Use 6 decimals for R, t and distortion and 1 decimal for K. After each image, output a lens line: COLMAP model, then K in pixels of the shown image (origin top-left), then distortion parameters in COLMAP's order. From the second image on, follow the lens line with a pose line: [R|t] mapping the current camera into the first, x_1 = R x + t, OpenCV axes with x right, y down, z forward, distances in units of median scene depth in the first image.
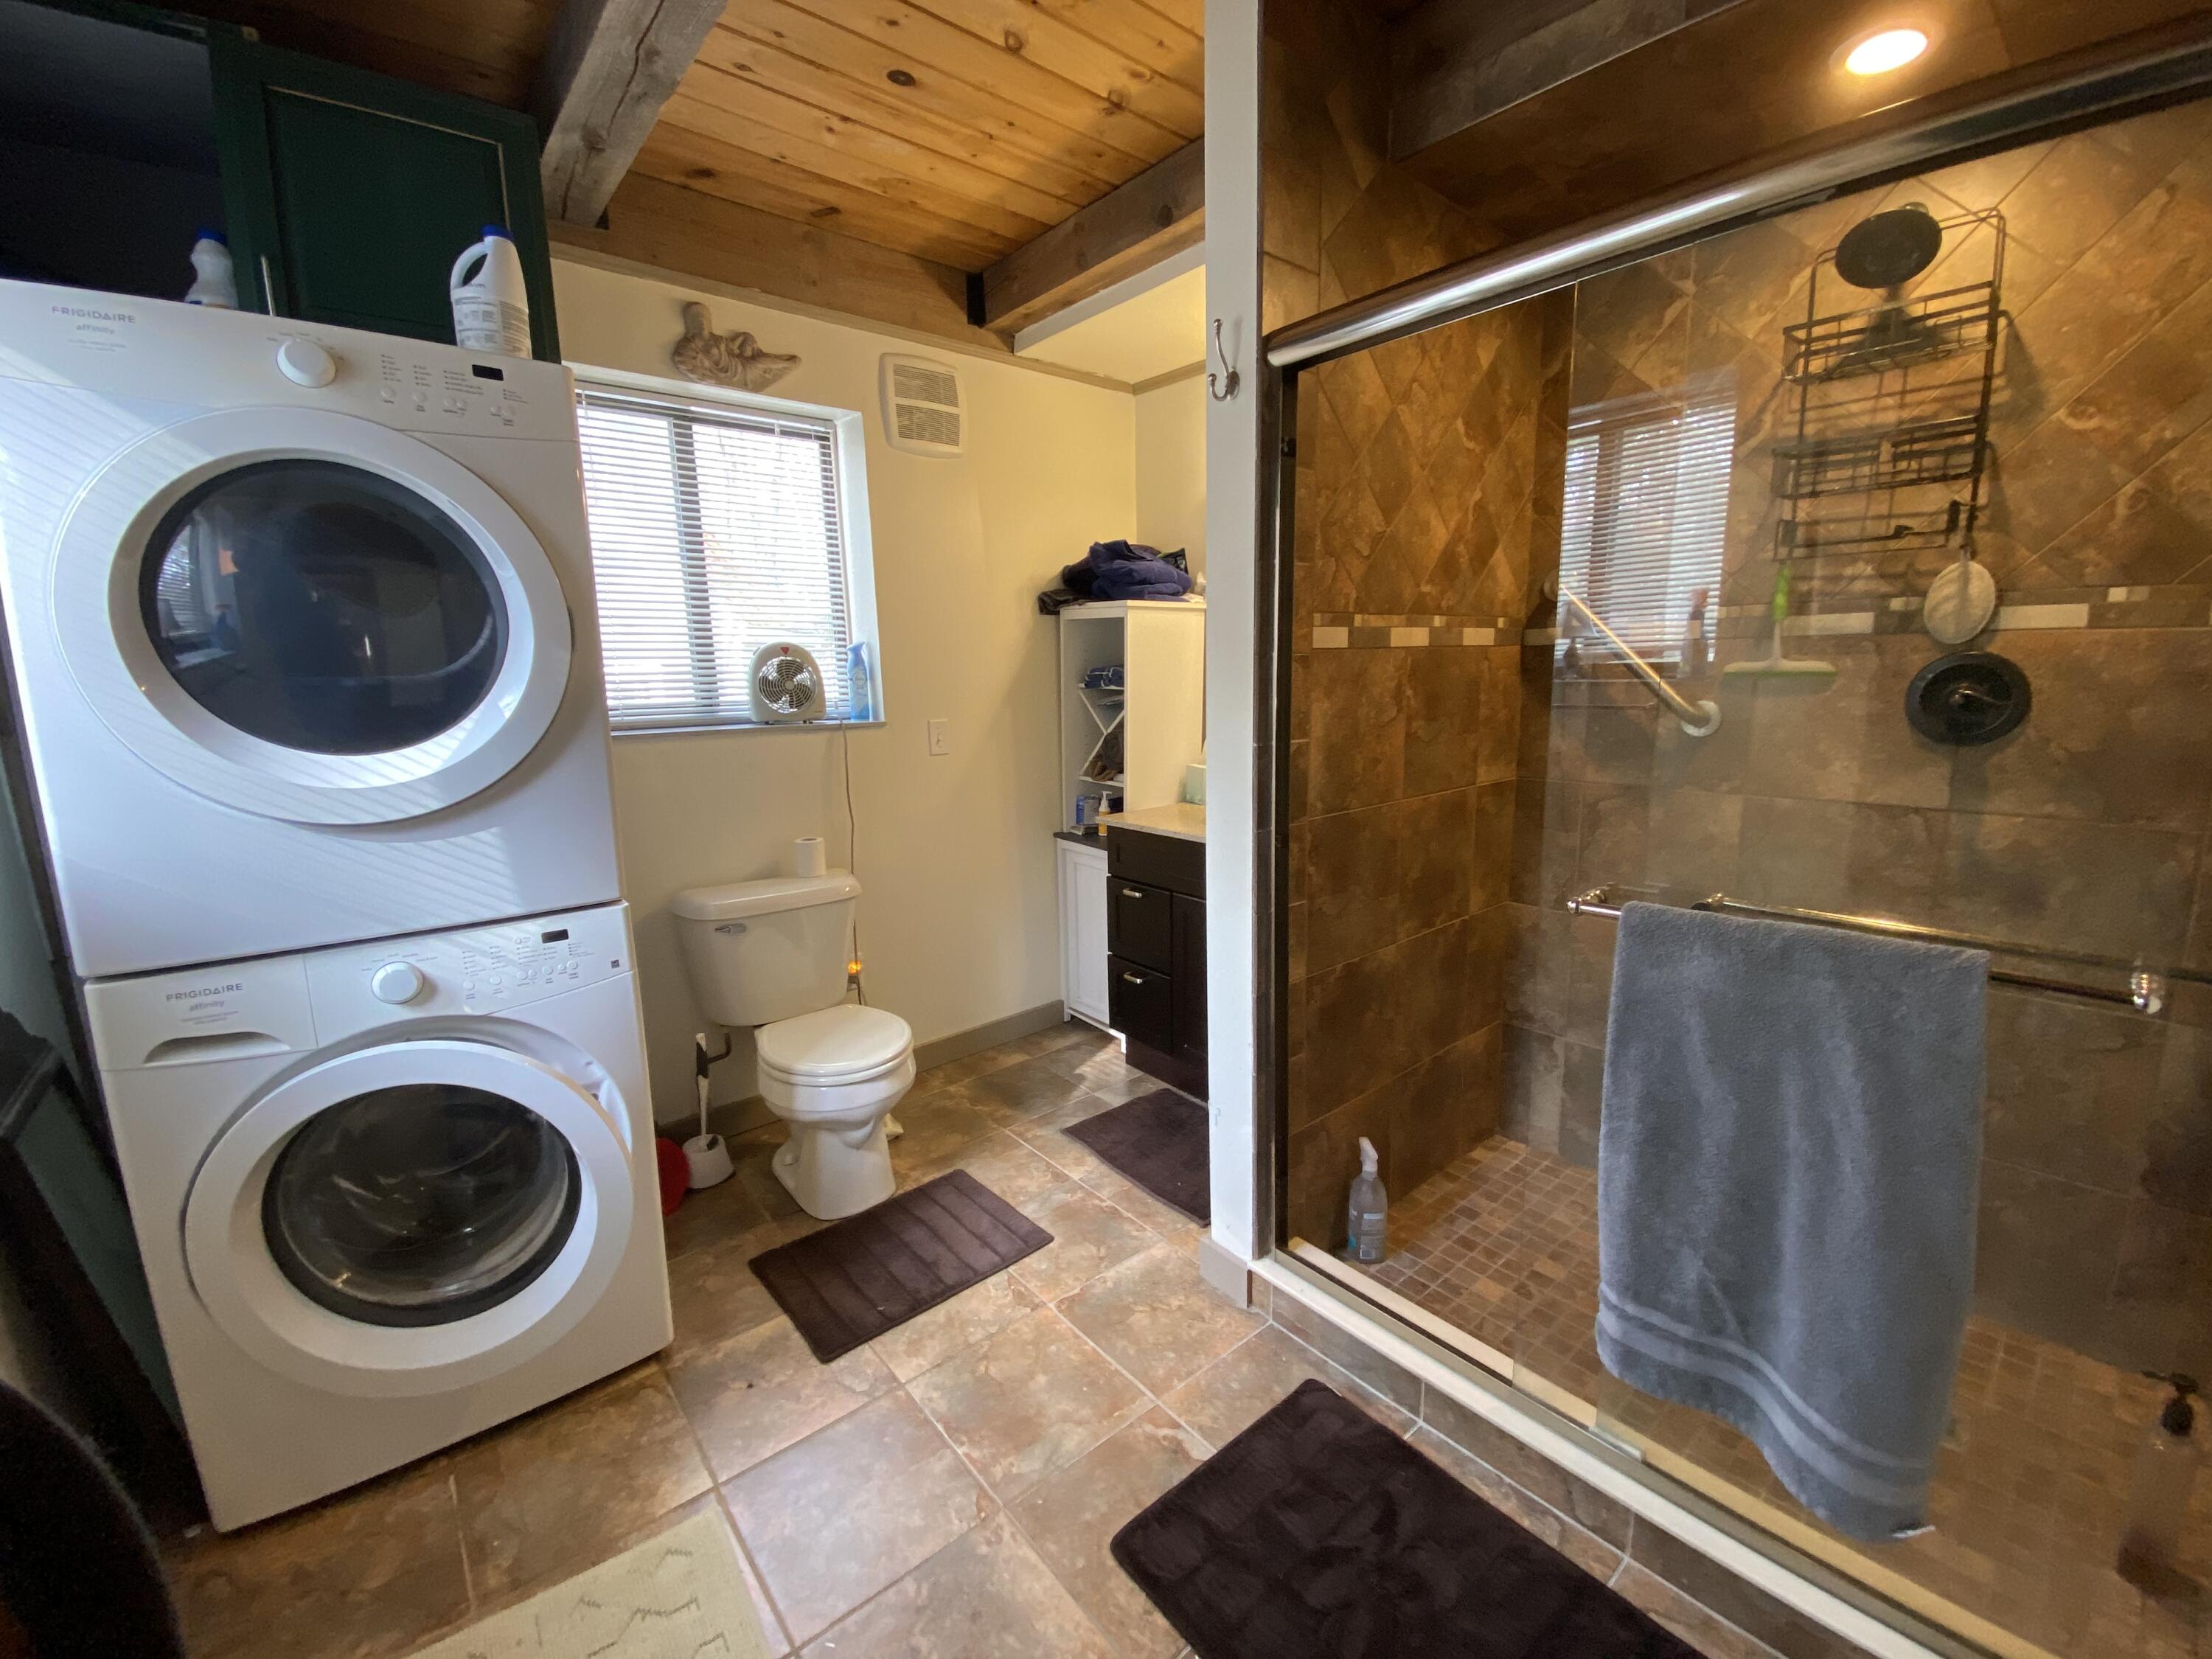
lens RADIAL K [[910.3, 0, 1102.6], [0, 910.3, 826.9], [0, 0, 1]] dist [0.024000, -0.023650]
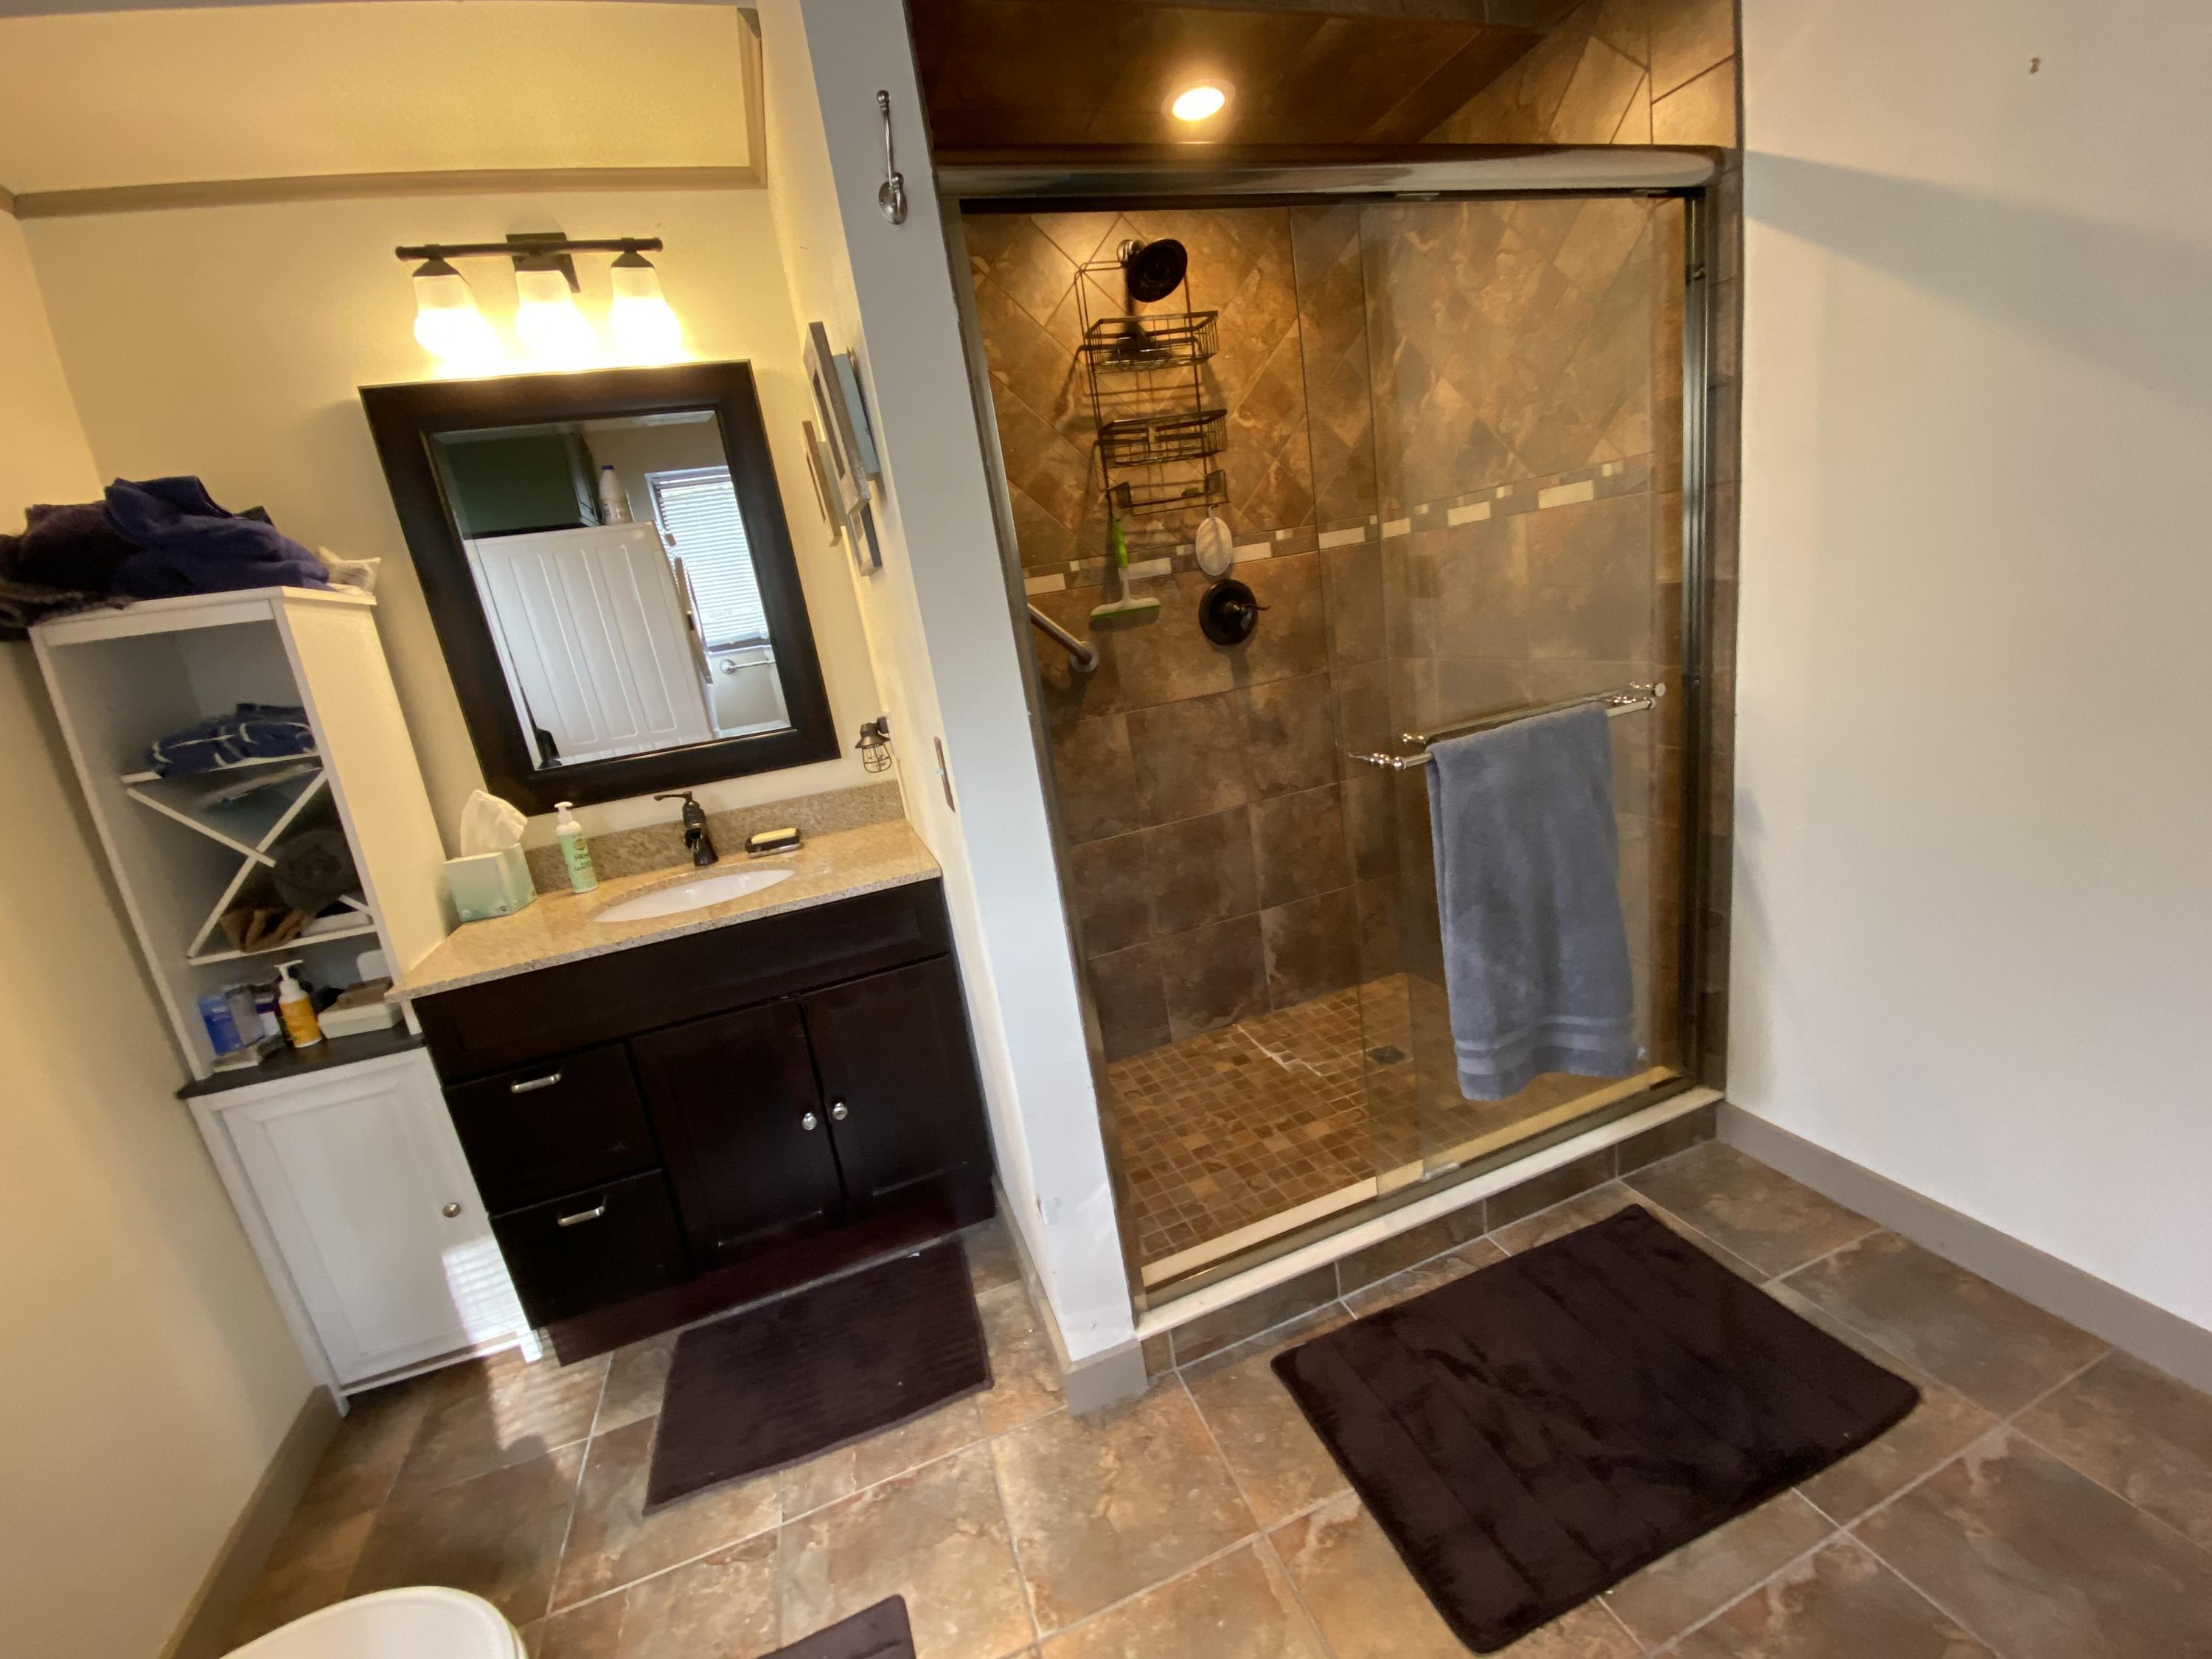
lens RADIAL K [[905.7, 0, 1106.0], [0, 905.7, 829.5], [0, 0, 1]] dist [0.062706, -0.042226]
pose [[0.349159, -0.260501, 0.900126, -0.521309], [0.298117, 0.941554, 0.156851, -0.098693], [-0.888377, 0.213577, 0.406412, 0.643200]]
